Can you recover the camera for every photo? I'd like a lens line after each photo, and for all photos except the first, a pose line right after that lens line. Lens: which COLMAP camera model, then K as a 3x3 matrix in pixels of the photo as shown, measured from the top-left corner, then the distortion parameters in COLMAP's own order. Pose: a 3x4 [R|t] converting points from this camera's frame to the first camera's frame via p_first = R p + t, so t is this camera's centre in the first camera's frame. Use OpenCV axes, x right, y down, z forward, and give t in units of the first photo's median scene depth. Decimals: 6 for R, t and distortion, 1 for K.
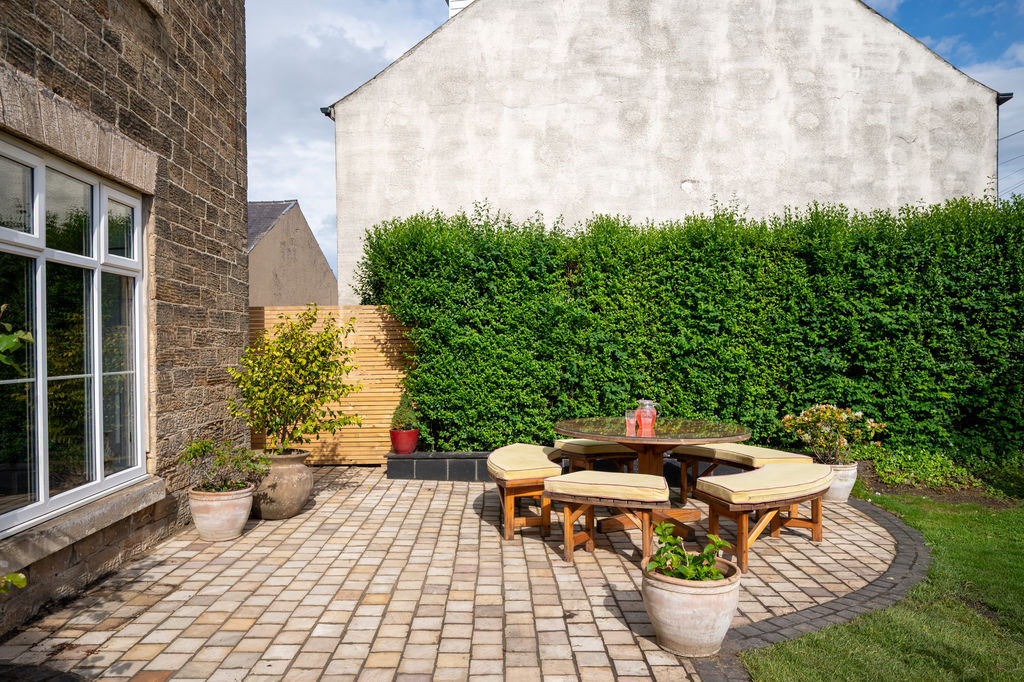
lens RADIAL K [[680.7, 0, 511.7], [0, 680.7, 345.5], [0, 0, 1]] dist [-0.000428, 0.000065]
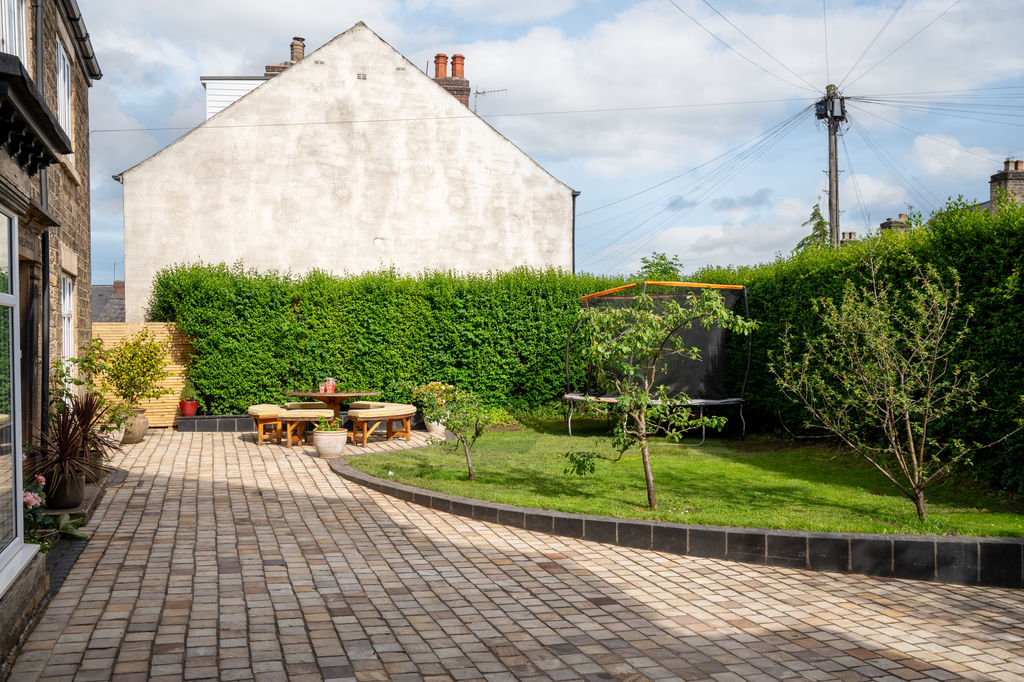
lens RADIAL K [[881.6, 0, 512.9], [0, 881.6, 343.4], [0, 0, 1]] dist [-0.004538, -0.007330]
pose [[0.953865, 0.002818, 0.300222, -0.052029], [-0.004202, 0.999983, 0.003964, -0.024769], [-0.300206, -0.005043, 0.953861, -1.199931]]
